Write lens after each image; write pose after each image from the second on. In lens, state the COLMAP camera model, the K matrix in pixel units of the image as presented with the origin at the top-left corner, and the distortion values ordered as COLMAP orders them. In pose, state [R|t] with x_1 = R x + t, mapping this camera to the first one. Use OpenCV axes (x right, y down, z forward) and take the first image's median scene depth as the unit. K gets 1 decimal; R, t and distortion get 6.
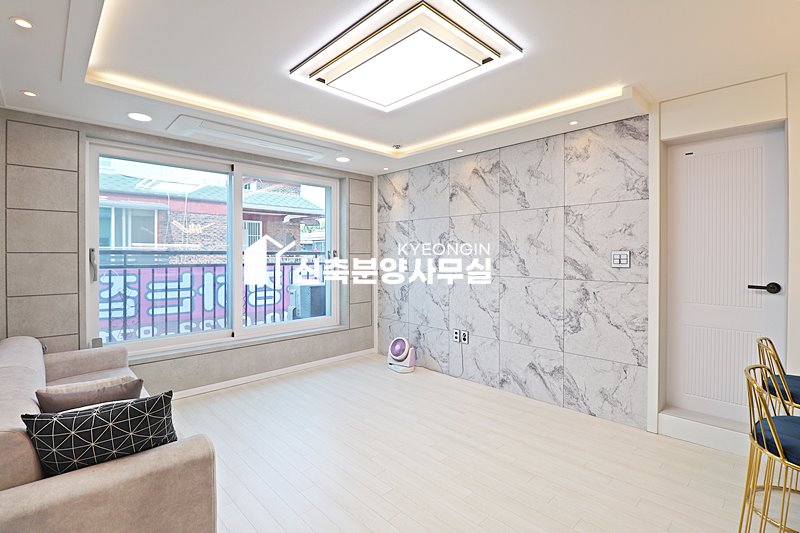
lens RADIAL K [[370.6, 0, 401.9], [0, 370.6, 256.3], [0, 0, 1]] dist [0.000473, -0.012530]
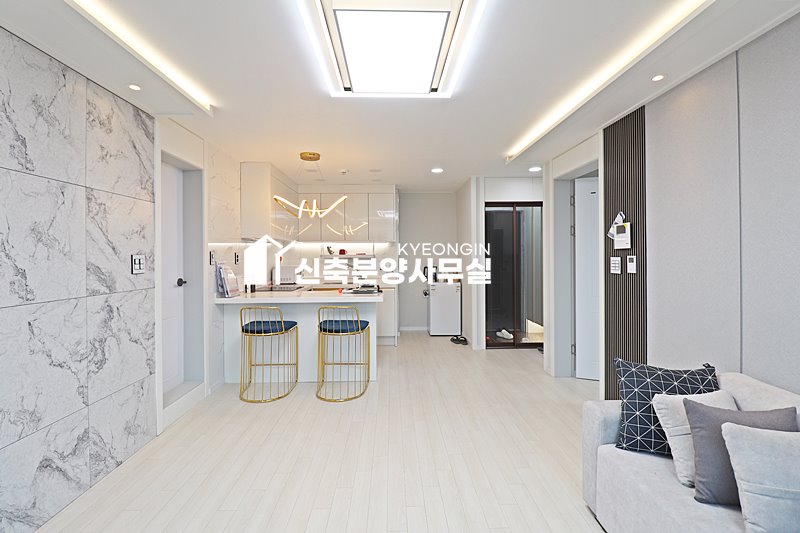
lens RADIAL K [[370.6, 0, 401.9], [0, 370.6, 256.3], [0, 0, 1]] dist [0.000473, -0.012530]
pose [[-0.737769, 0.003698, 0.675043, -0.366285], [0.008439, 0.999957, 0.003745, -0.006840], [-0.675000, 0.008460, -0.737769, 0.950780]]
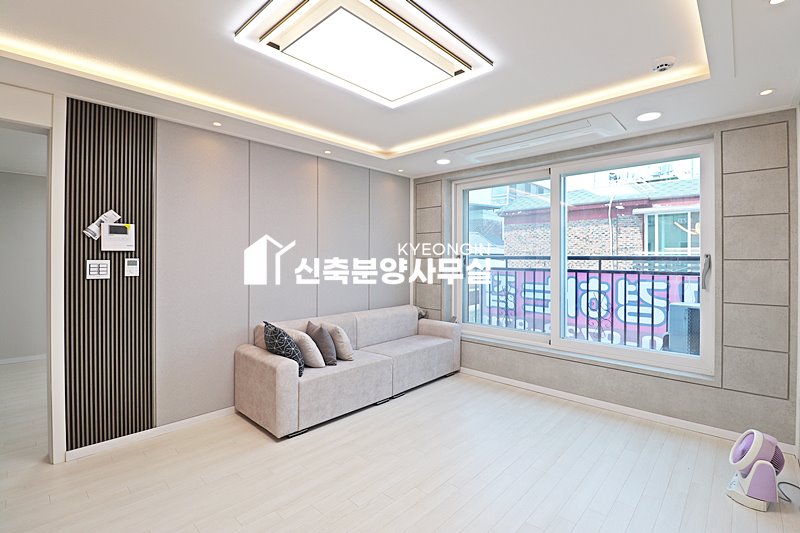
lens RADIAL K [[370.6, 0, 401.9], [0, 370.6, 256.3], [0, 0, 1]] dist [0.000473, -0.012530]
pose [[0.048558, -0.005557, -0.998805, 0.527924], [-0.008089, 0.999950, -0.005956, -0.005410], [0.998788, 0.008369, 0.048511, 0.592345]]
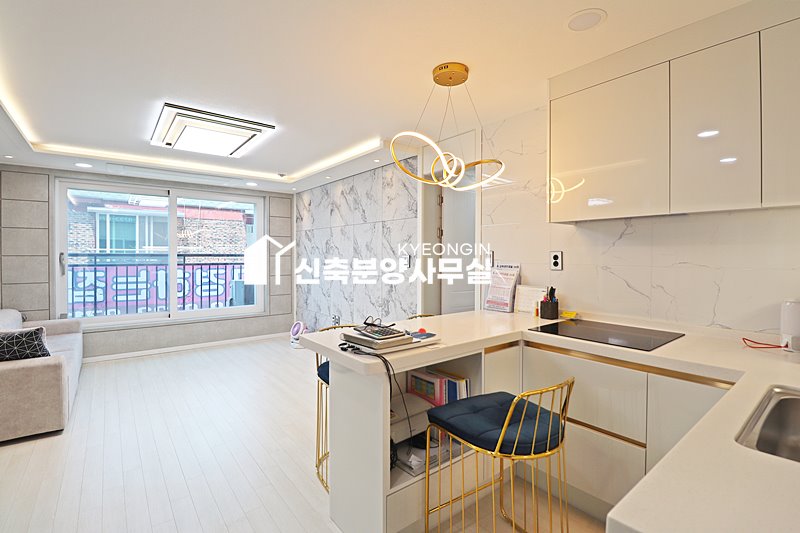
lens RADIAL K [[368.5, 0, 403.3], [0, 368.5, 258.5], [0, 0, 1]] dist [-0.002071, -0.011839]
pose [[0.995516, 0.002431, -0.094563, 0.550133], [-0.002005, 0.999987, 0.004605, -0.006614], [0.094573, -0.004394, 0.995508, -0.268637]]
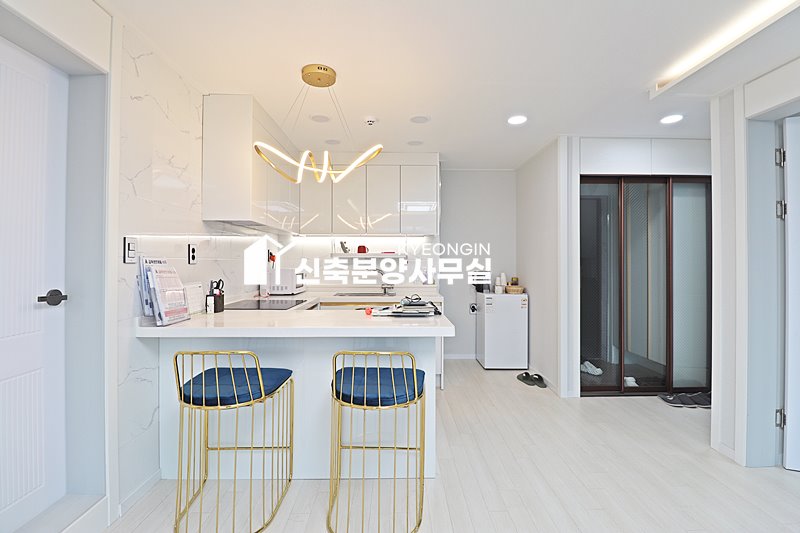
lens RADIAL K [[368.5, 0, 403.3], [0, 368.5, 258.5], [0, 0, 1]] dist [-0.002071, -0.011839]
pose [[-0.733824, 0.003320, 0.679331, 0.045649], [-0.000273, 0.999987, -0.005181, 0.011010], [-0.679339, -0.003987, -0.733813, 0.682287]]
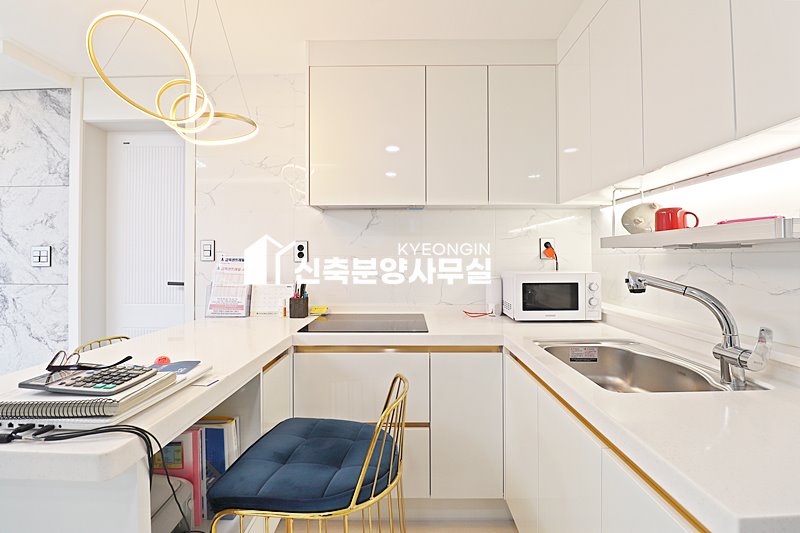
lens RADIAL K [[370.6, 0, 401.9], [0, 370.6, 256.3], [0, 0, 1]] dist [0.000473, -0.012530]
pose [[0.707225, 0.002905, 0.706982, 0.451313], [0.004981, 0.999946, -0.009091, 0.014682], [-0.706971, 0.009950, 0.707173, -0.109062]]
